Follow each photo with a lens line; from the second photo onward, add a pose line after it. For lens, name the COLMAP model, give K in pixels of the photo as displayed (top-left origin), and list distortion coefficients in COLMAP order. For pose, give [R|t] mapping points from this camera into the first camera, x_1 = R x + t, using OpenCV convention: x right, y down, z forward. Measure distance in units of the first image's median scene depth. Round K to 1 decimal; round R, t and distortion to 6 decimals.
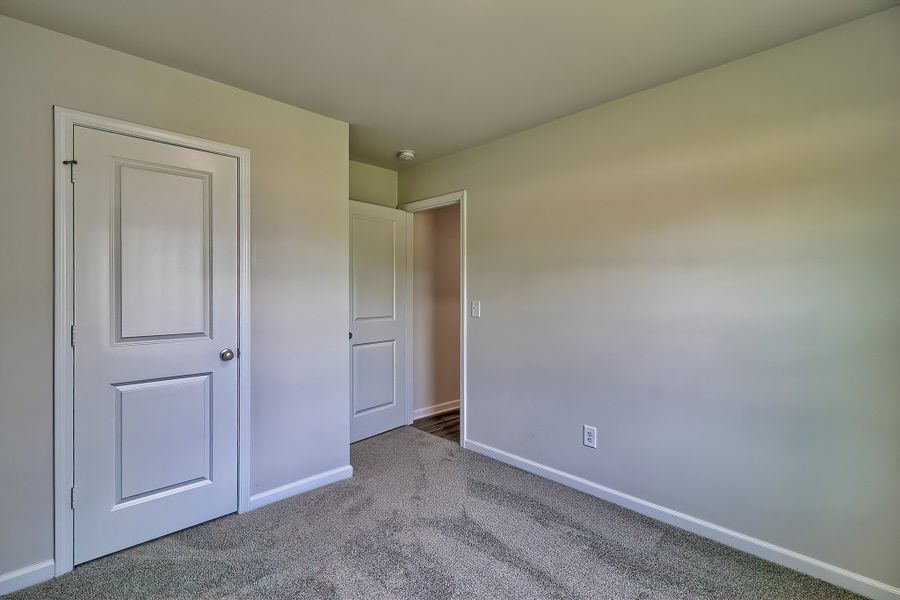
lens RADIAL K [[427.1, 0, 448.4], [0, 427.1, 292.5], [0, 0, 1]] dist [0.010742, 0.000798]
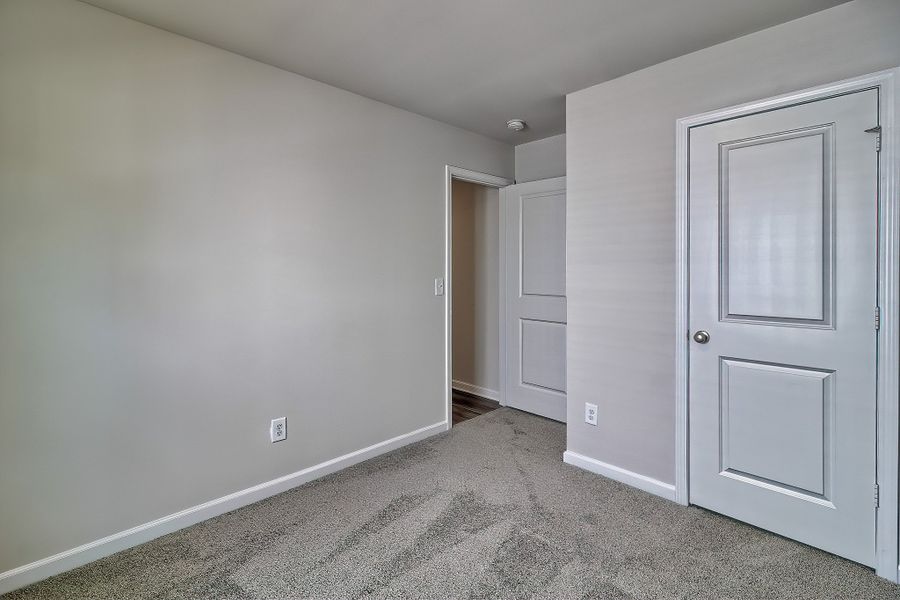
lens RADIAL K [[427.1, 0, 428.2], [0, 427.1, 272.3], [0, 0, 1]] dist [0.010742, 0.000798]
pose [[0.012373, 0.007814, -0.999893, 0.276509], [-0.006081, 0.999952, 0.007739, -0.000191], [0.999905, 0.005985, 0.012420, 0.258045]]
